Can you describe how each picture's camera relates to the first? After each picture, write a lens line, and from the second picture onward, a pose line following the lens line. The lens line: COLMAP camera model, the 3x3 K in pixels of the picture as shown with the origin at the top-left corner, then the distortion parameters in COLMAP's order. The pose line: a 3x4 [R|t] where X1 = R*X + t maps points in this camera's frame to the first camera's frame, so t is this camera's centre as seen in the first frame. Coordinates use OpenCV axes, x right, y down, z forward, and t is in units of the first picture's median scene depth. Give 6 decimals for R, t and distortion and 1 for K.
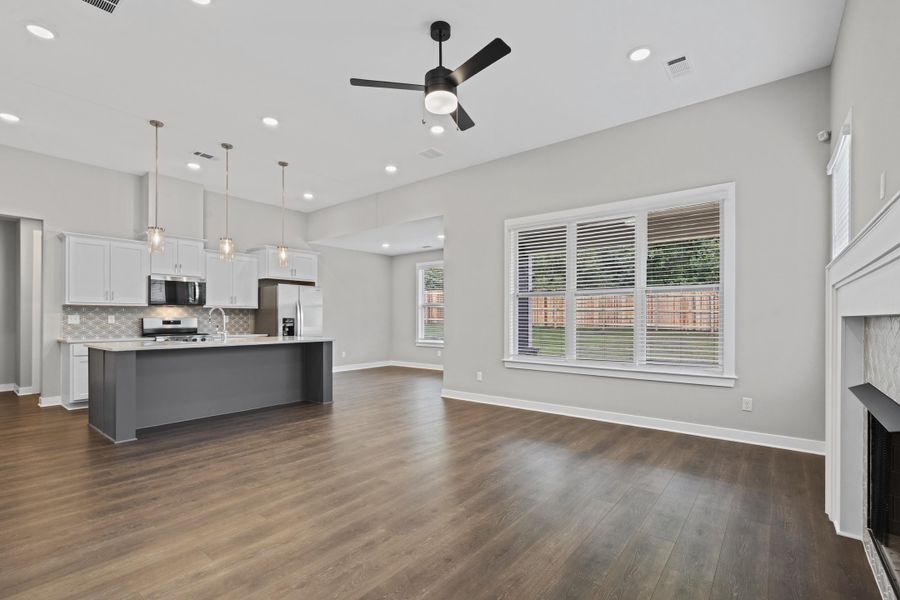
lens RADIAL K [[410.2, 0, 442.8], [0, 410.2, 315.8], [0, 0, 1]] dist [-0.008255, 0.001209]
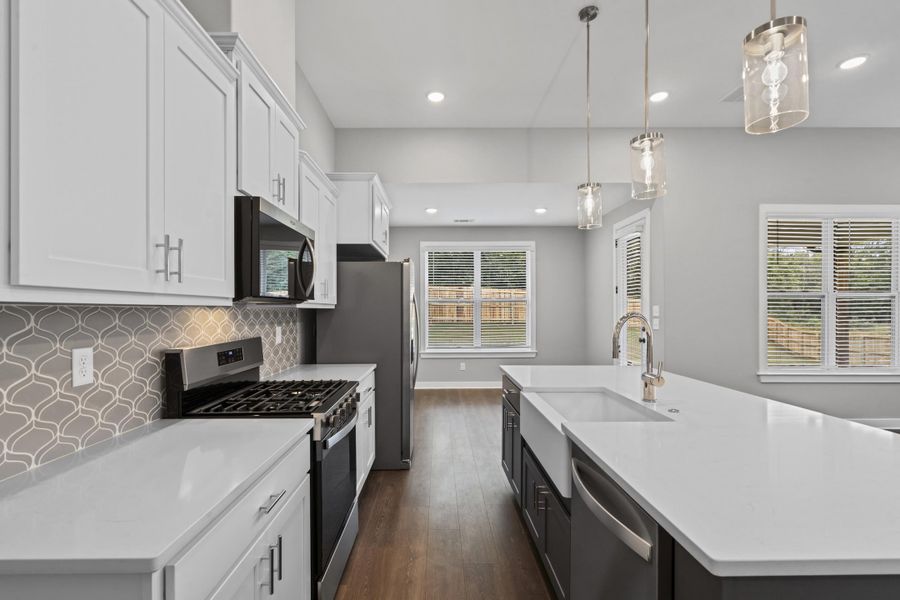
lens RADIAL K [[410.2, 0, 438.1], [0, 410.2, 307.2], [0, 0, 1]] dist [-0.008255, 0.001209]
pose [[0.775811, 0.001409, 0.630964, -0.770236], [-0.001115, 0.999999, -0.000862, -0.022228], [-0.630964, -0.000035, 0.775812, 0.682047]]
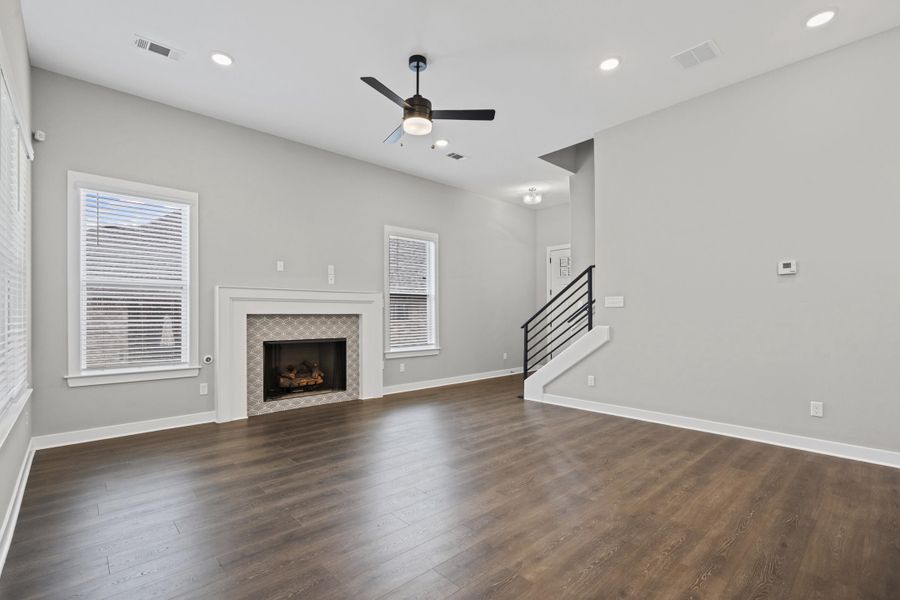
lens RADIAL K [[410.2, 0, 445.8], [0, 410.2, 314.7], [0, 0, 1]] dist [-0.008255, 0.001209]
pose [[-0.988686, 0.001371, 0.149993, -0.123930], [0.000376, 0.999978, -0.006662, 0.007034], [-0.149999, -0.006530, -0.988665, 1.036082]]
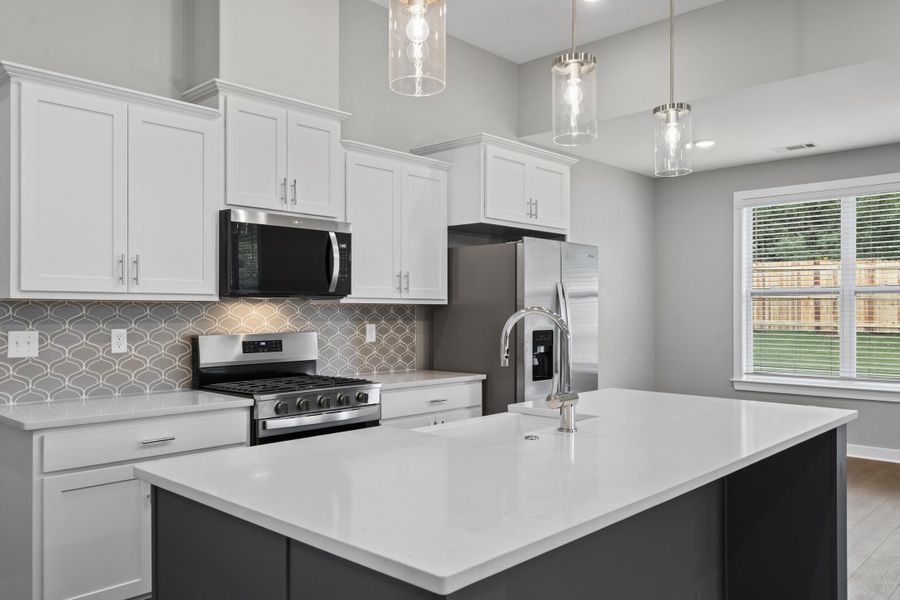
lens RADIAL K [[695.0, 0, 449.0], [0, 695.0, 307.0], [0, 0, 1]] dist [0.005882, -0.003847]
pose [[0.997943, -0.004810, -0.063932, -0.485231], [0.004543, 0.999980, -0.004323, -0.014768], [0.063951, 0.004024, 0.997945, 0.430117]]
